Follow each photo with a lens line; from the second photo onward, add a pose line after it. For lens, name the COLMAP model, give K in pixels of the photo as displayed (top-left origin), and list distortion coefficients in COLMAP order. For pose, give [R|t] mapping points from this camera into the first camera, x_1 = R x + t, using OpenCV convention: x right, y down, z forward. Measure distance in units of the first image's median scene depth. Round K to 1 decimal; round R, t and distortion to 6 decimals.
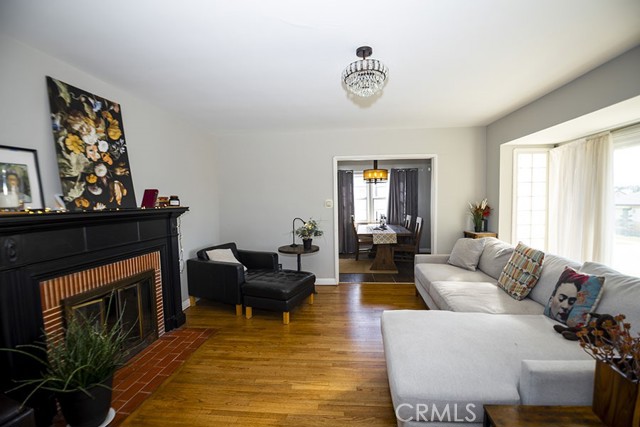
lens RADIAL K [[285.3, 0, 322.5], [0, 285.3, 208.8], [0, 0, 1]] dist [-0.023069, -0.000967]
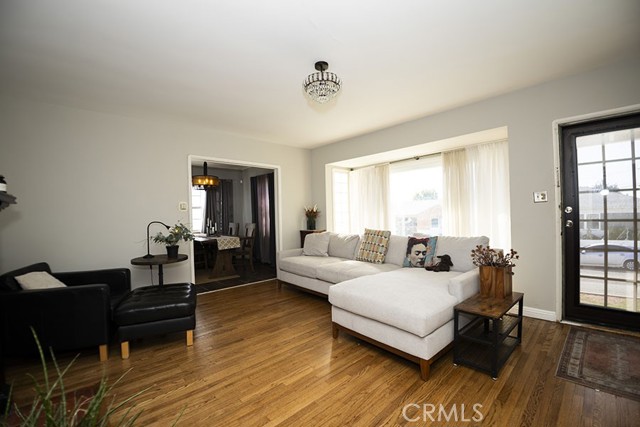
lens RADIAL K [[270.3, 0, 319.6], [0, 270.3, 214.9], [0, 0, 1]] dist [-0.036462, -0.001061]
pose [[0.675044, -0.002535, 0.737773, -0.562127], [0.035354, 0.998956, -0.028915, 0.087621], [-0.736930, 0.045602, 0.674430, 0.252382]]
